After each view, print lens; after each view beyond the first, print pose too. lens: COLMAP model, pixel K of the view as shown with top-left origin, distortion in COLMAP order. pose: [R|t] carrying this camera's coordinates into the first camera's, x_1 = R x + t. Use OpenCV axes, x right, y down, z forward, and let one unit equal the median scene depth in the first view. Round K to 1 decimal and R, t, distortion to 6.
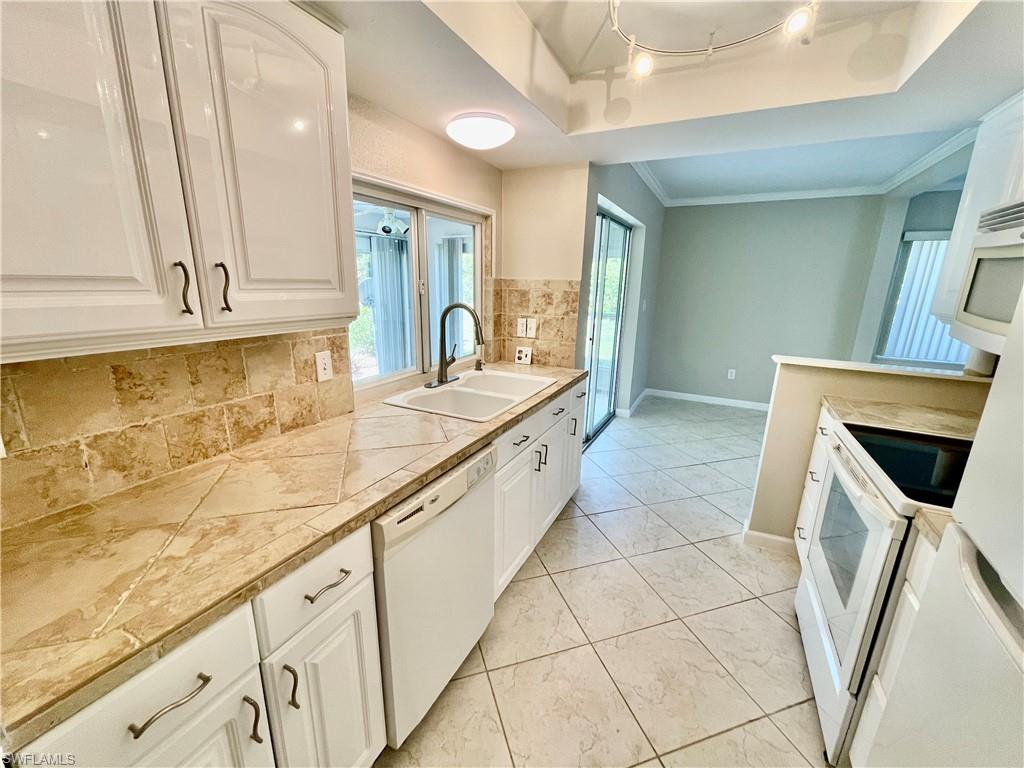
lens RADIAL K [[410.9, 0, 506.9], [0, 410.9, 387.3], [0, 0, 1]] dist [-0.001161, 0.000138]
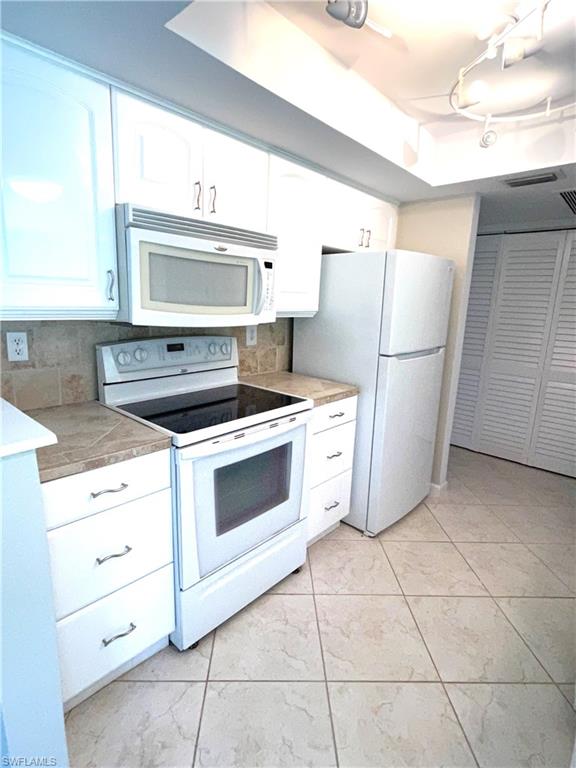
lens RADIAL K [[399.0, 0, 285.0], [0, 399.0, 379.9], [0, 0, 1]] dist [0.003019, 0.000004]
pose [[-0.966009, -0.106579, 0.235517, 0.424225], [0.006866, 0.900157, 0.435512, -0.394755], [-0.258419, 0.422326, -0.868827, 1.663065]]
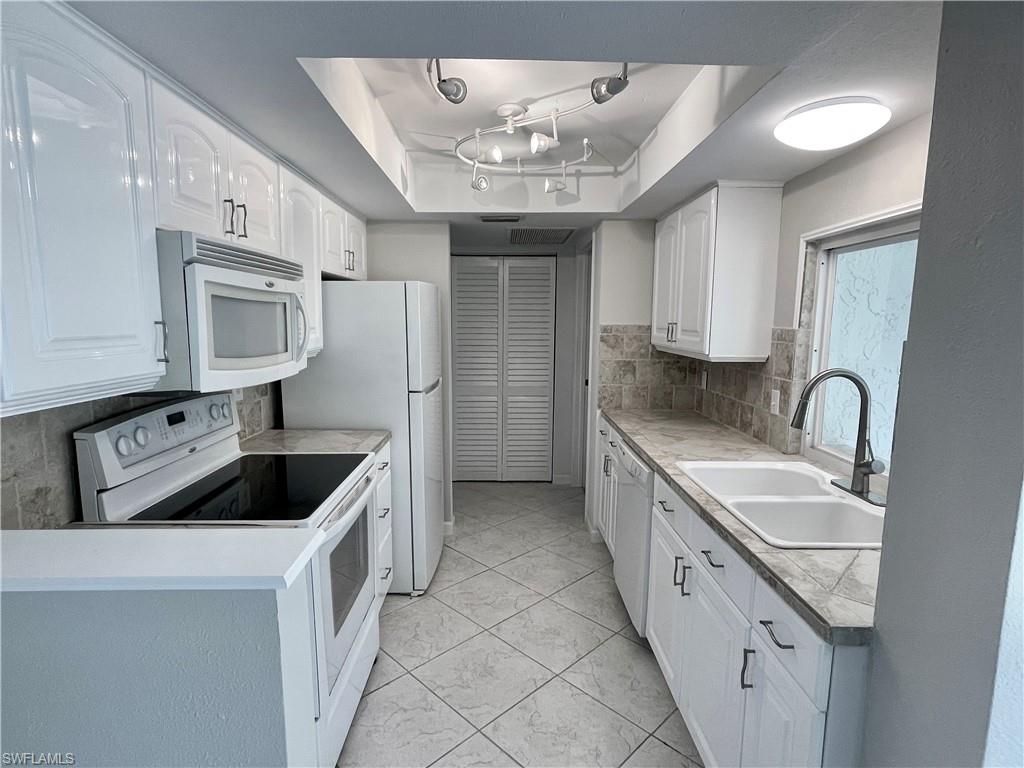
lens RADIAL K [[532.0, 0, 506.6], [0, 532.0, 387.8], [0, 0, 1]] dist [0.003019, 0.000004]
pose [[-0.881566, 0.035075, -0.470755, 0.956873], [-0.141574, 0.931687, 0.334539, -0.489313], [0.450330, 0.361565, -0.816378, 1.855049]]
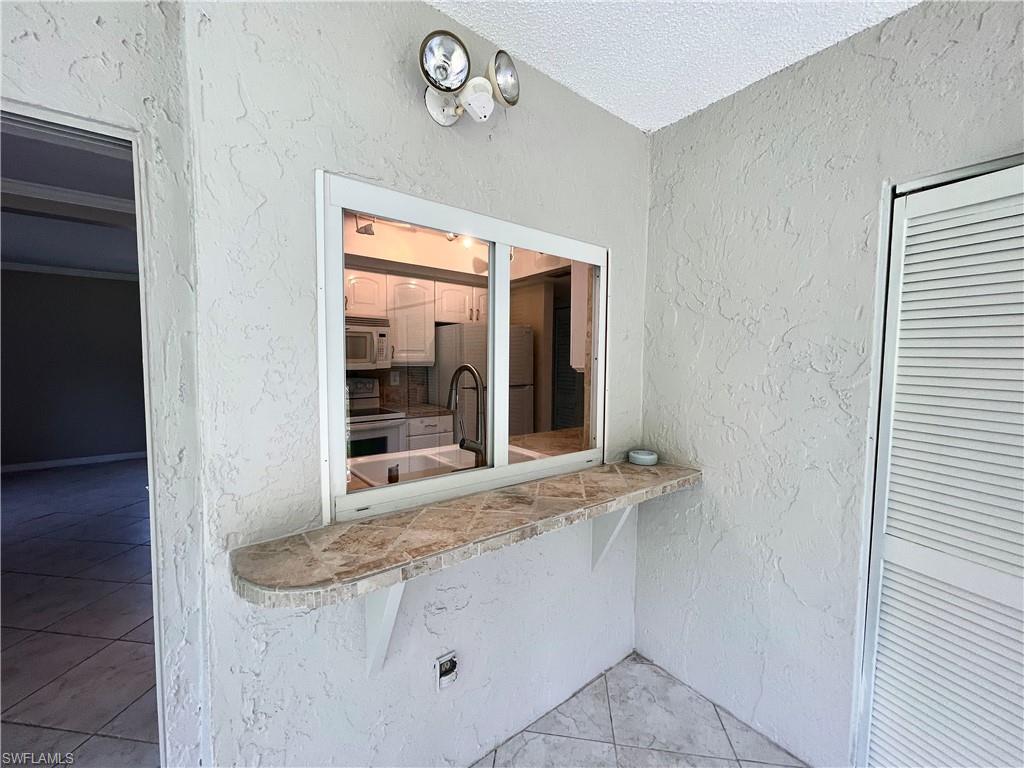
lens RADIAL K [[410.9, 0, 506.9], [0, 410.9, 387.3], [0, 0, 1]] dist [-0.001161, 0.000138]
pose [[-0.906361, -0.054537, 0.418971, -0.686601], [0.079668, 0.951786, 0.296239, -0.507673], [-0.414926, 0.301878, -0.858316, 2.133582]]
